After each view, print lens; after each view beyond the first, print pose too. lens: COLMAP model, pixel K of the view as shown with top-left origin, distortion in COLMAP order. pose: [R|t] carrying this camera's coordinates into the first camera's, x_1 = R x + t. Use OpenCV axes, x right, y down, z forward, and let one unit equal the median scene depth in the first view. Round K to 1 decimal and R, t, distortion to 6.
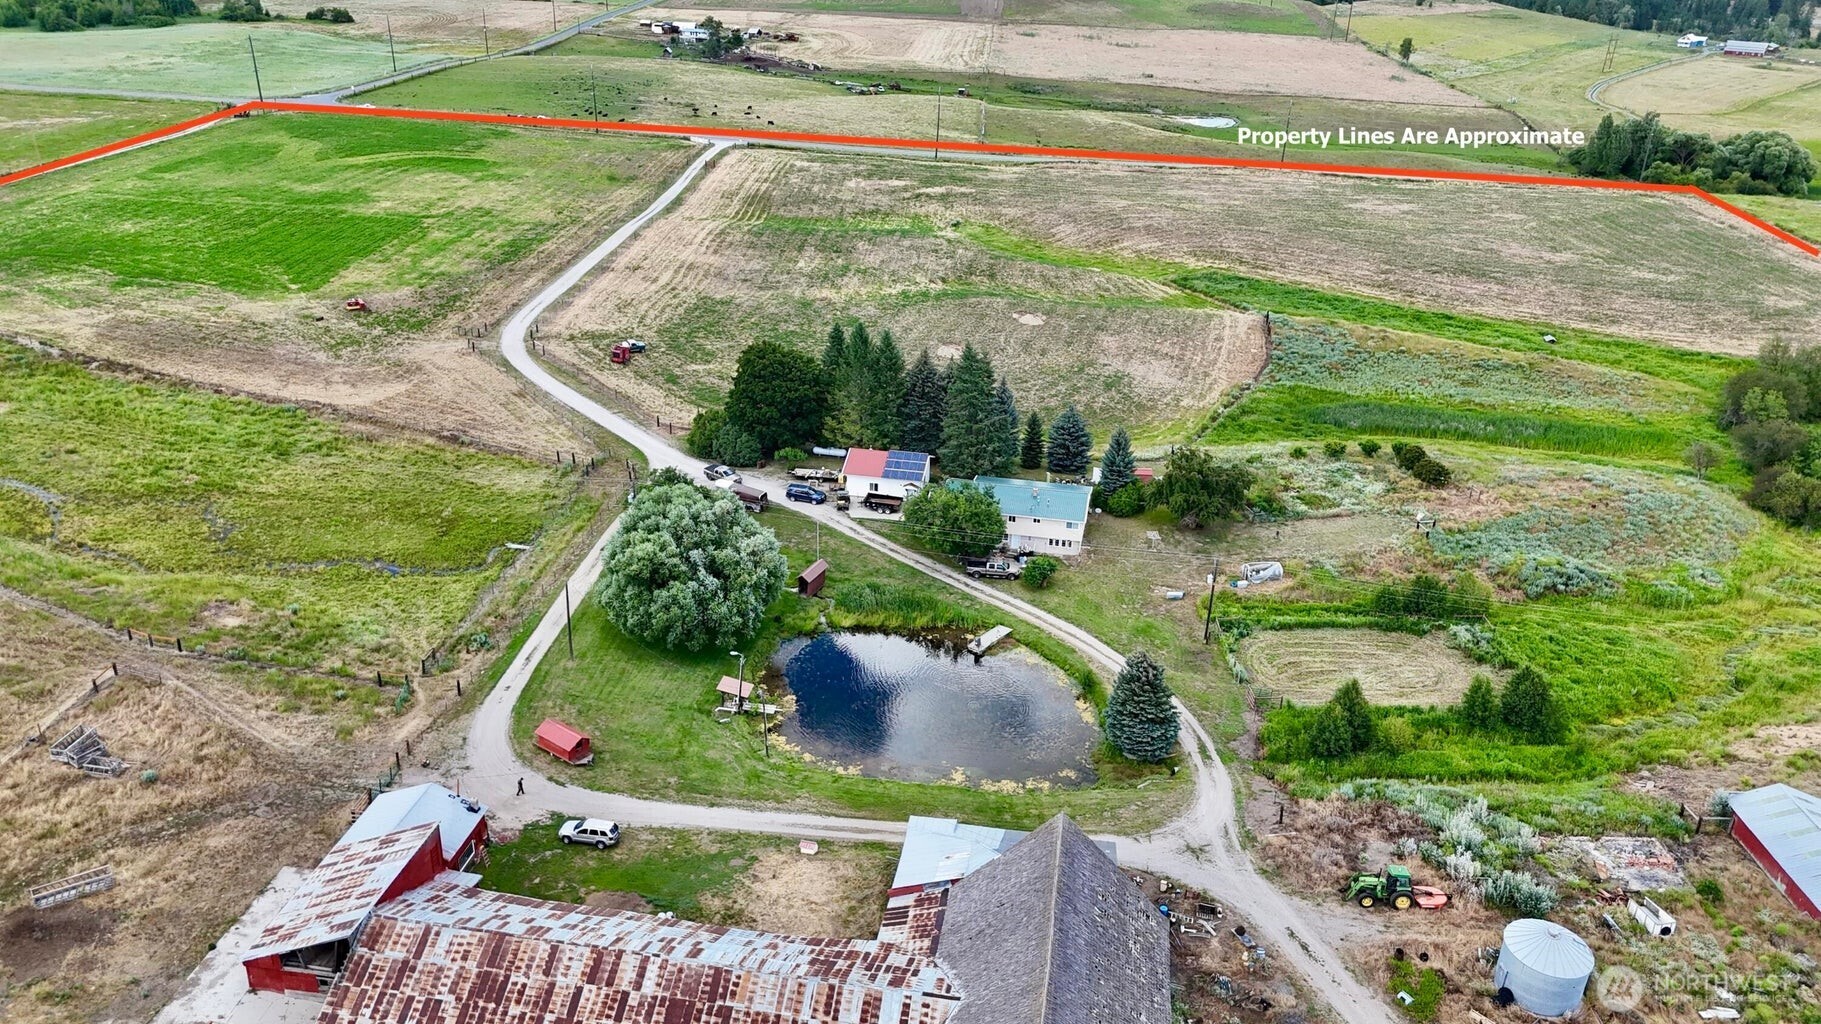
lens RADIAL K [[1339.2, 0, 916.4], [0, 1339.2, 516.0], [0, 0, 1]] dist [0.076928, -0.080783]
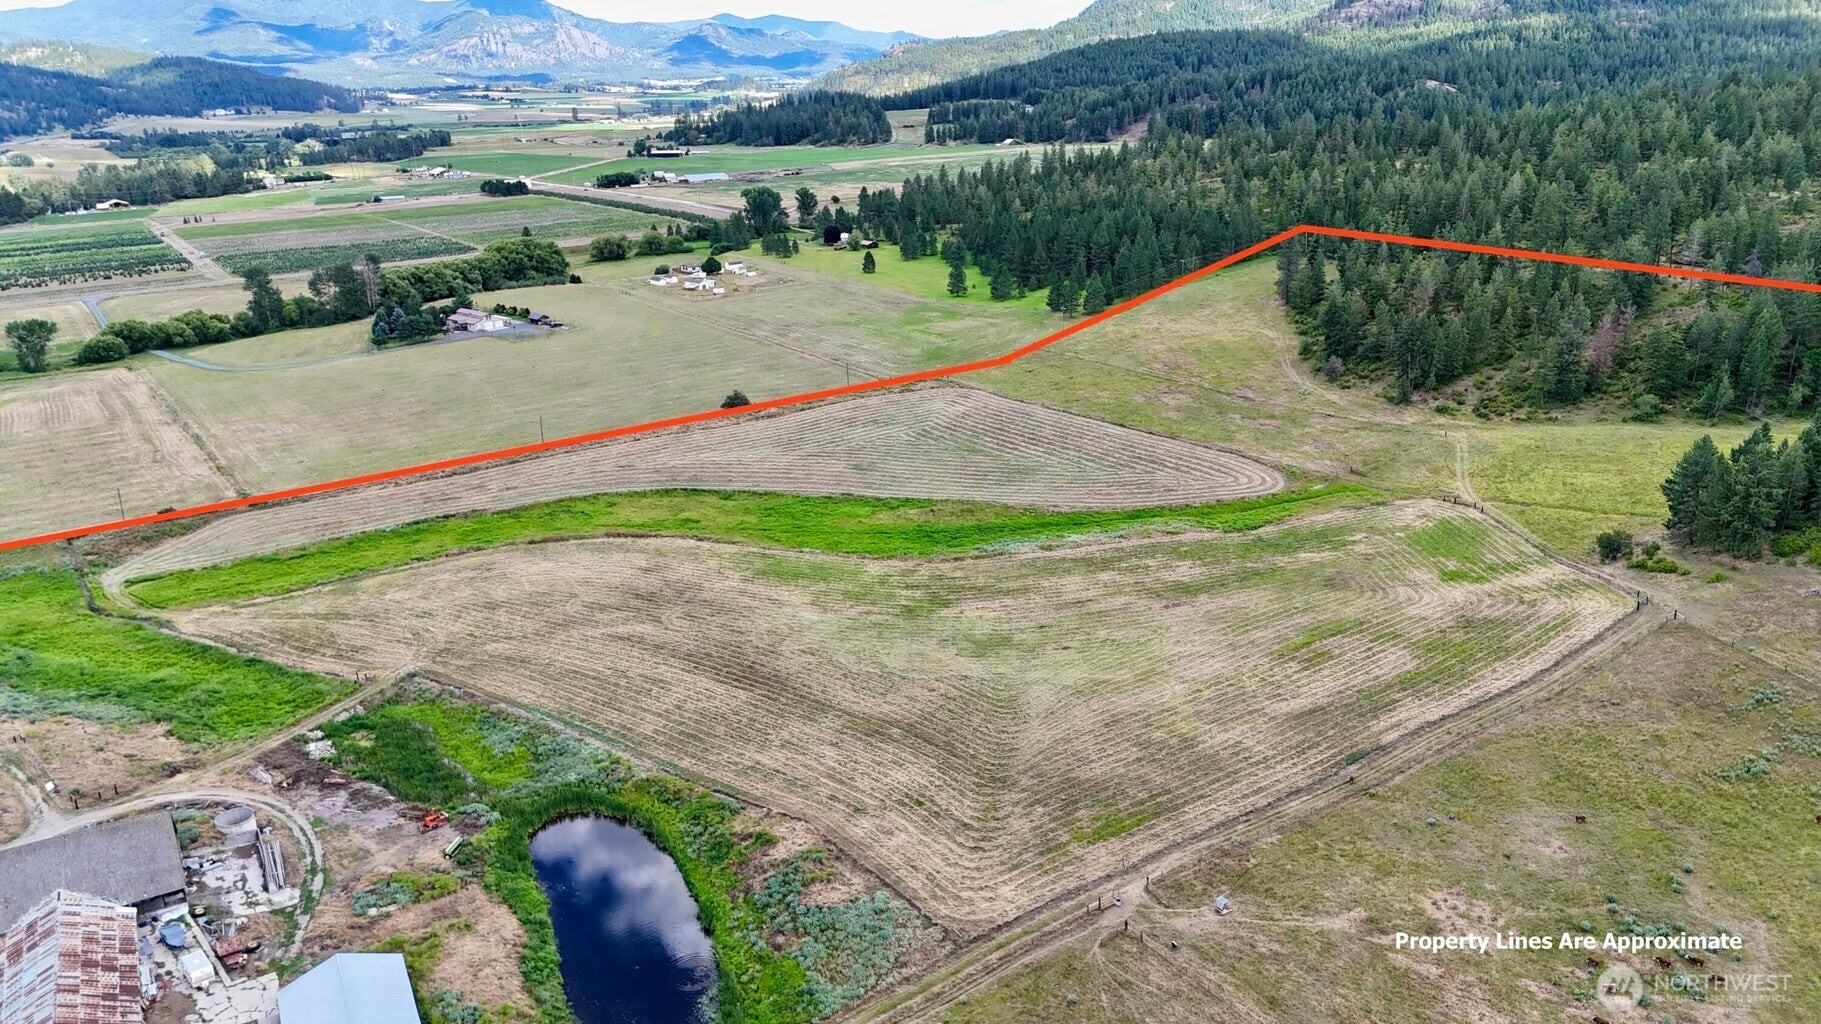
lens RADIAL K [[1339.2, 0, 916.4], [0, 1339.2, 516.0], [0, 0, 1]] dist [0.076928, -0.080783]
pose [[-0.639940, -0.257194, 0.724105, -1.278294], [0.320600, 0.767026, 0.555775, -0.484229], [-0.698350, 0.587811, -0.408394, 0.351316]]
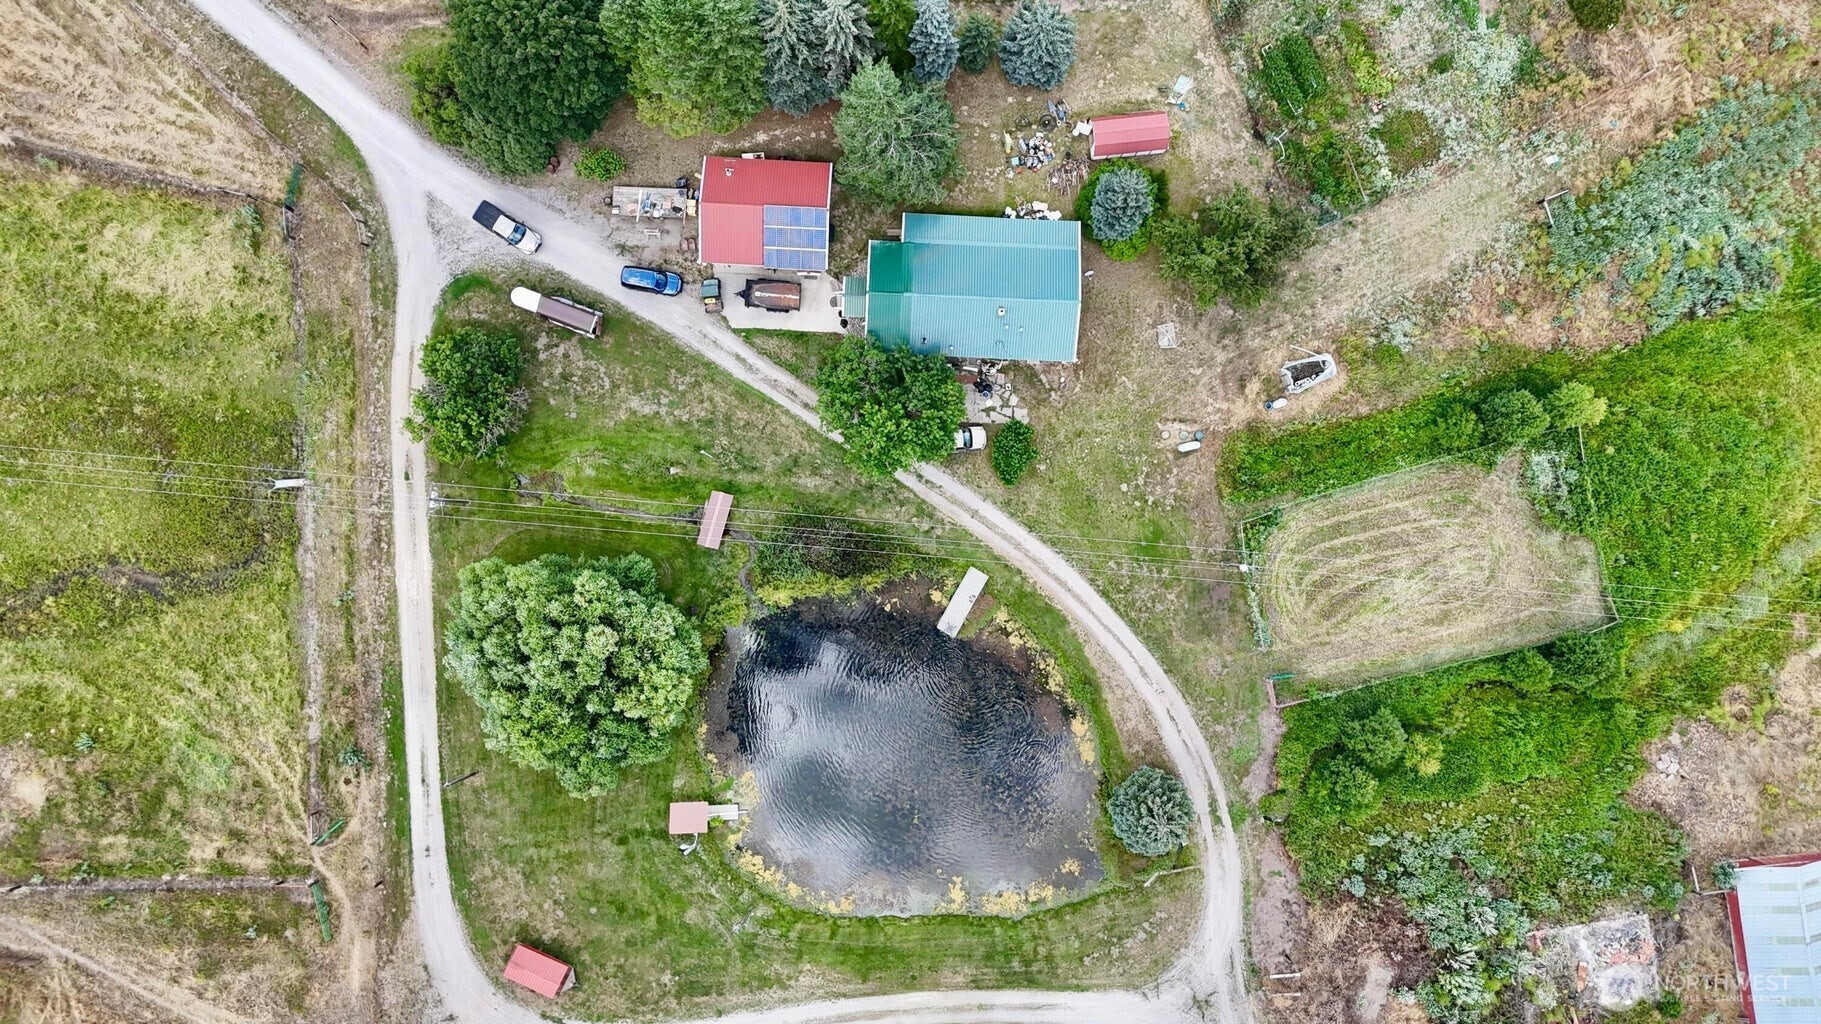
lens RADIAL K [[1339.2, 0, 916.4], [0, 1339.2, 516.0], [0, 0, 1]] dist [0.076928, -0.080783]
pose [[0.989272, -0.146085, 0.000100, 0.034956], [0.065454, 0.443861, 0.893702, -0.649946], [-0.130601, -0.884108, 0.448661, 0.679960]]
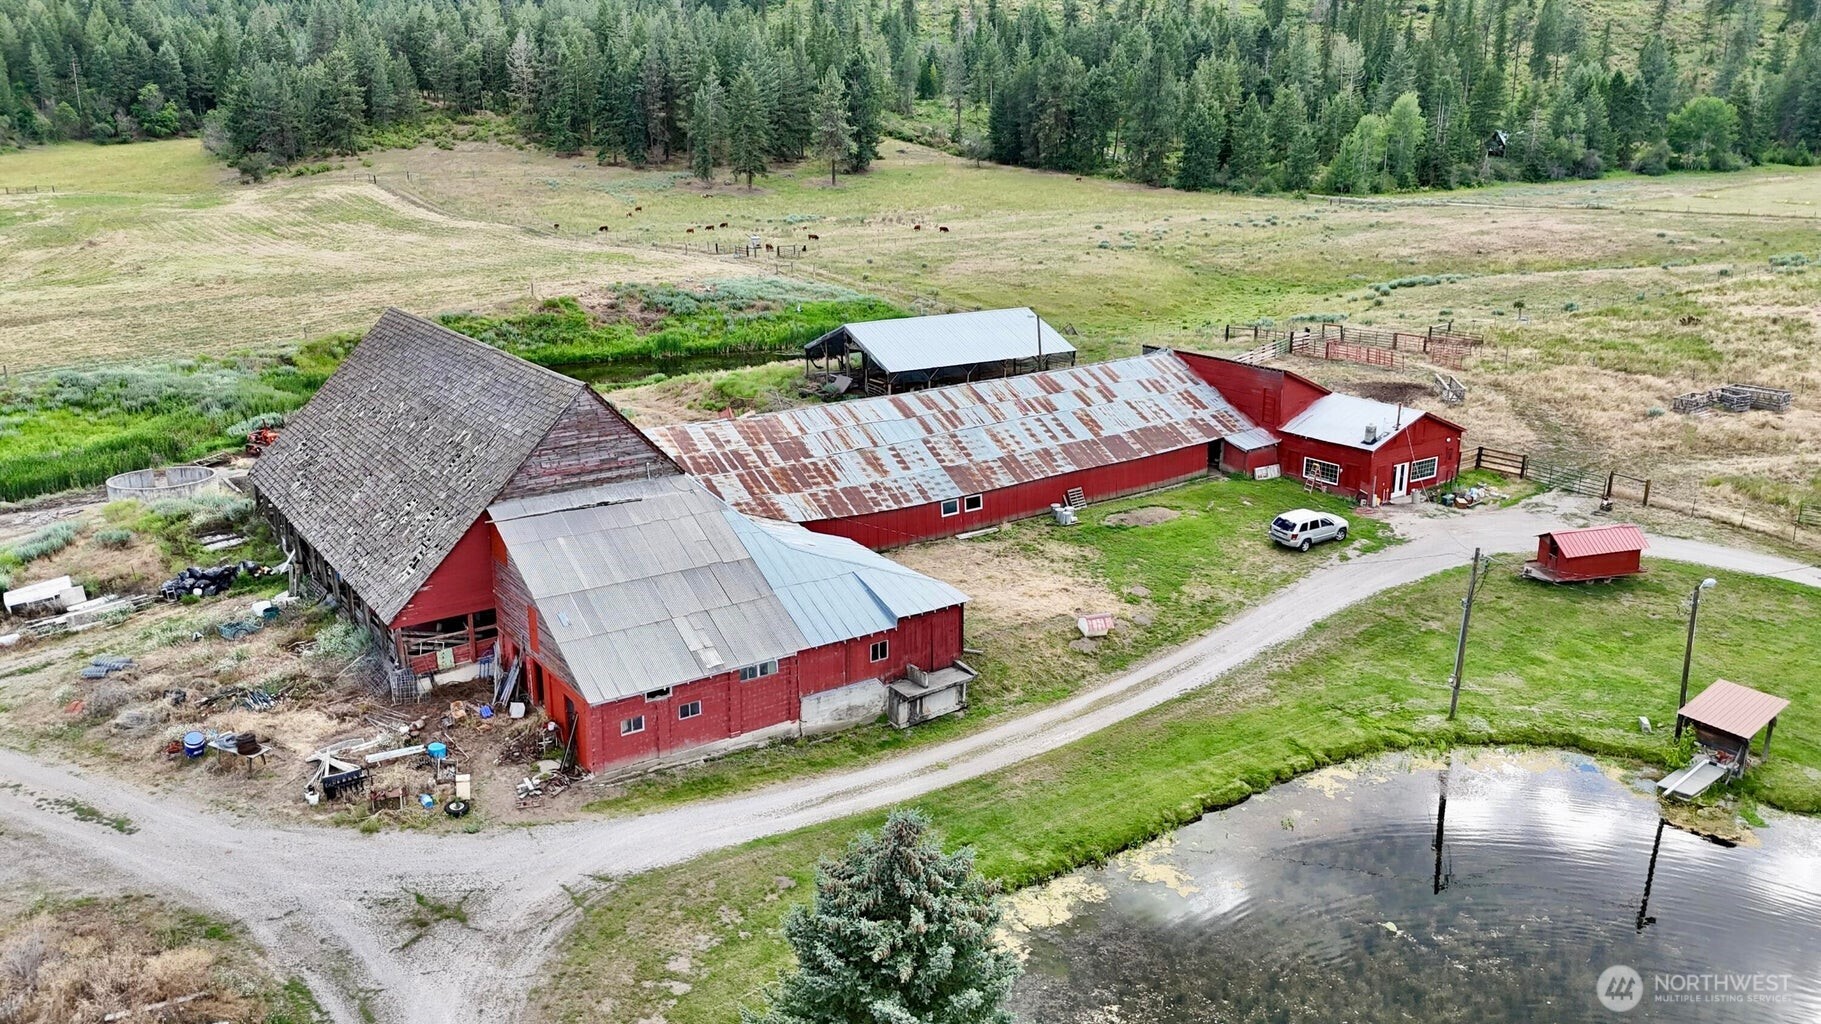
lens RADIAL K [[1347.0, 0, 910.5], [0, 1347.0, 512.0], [0, 0, 1]] dist [0.082216, -0.078890]
pose [[-0.717305, 0.168787, -0.676007, 0.259302], [-0.305837, 0.795481, 0.523138, -0.044976], [0.626049, 0.581997, -0.518981, 0.912848]]
